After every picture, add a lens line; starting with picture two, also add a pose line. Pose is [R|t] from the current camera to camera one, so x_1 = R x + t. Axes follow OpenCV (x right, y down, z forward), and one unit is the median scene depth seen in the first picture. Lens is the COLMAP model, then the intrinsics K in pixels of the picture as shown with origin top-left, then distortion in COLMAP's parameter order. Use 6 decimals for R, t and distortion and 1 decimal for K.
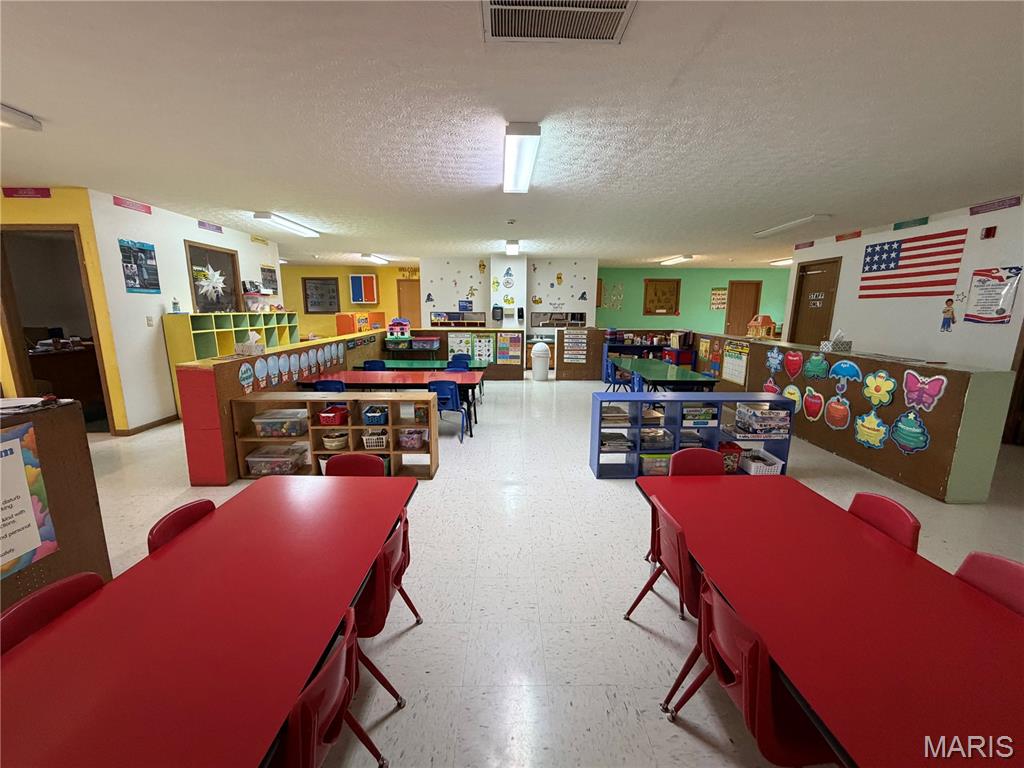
lens RADIAL K [[409.0, 0, 510.1], [0, 409.0, 383.5], [0, 0, 1]] dist [-0.000107, 0.000262]
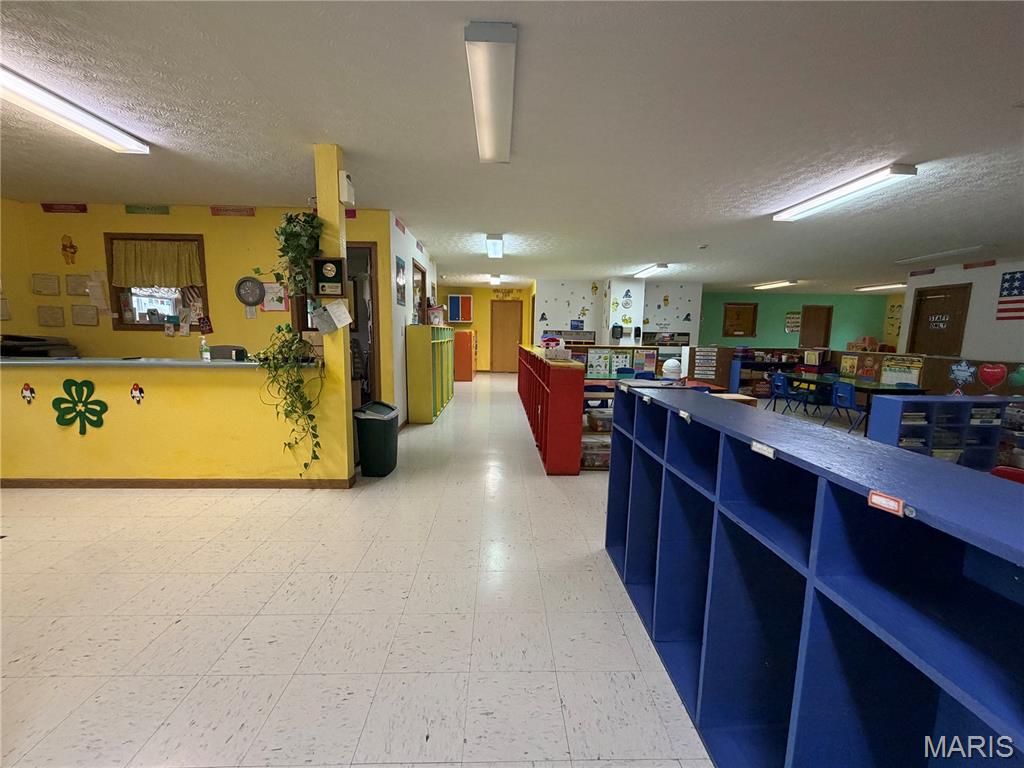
lens RADIAL K [[409.0, 0, 510.1], [0, 409.0, 383.5], [0, 0, 1]] dist [-0.000107, 0.000262]
pose [[0.999704, 0.008622, 0.022729, -0.409120], [-0.007286, 0.998279, -0.058193, 0.030845], [-0.023191, 0.058010, 0.998047, -0.050512]]
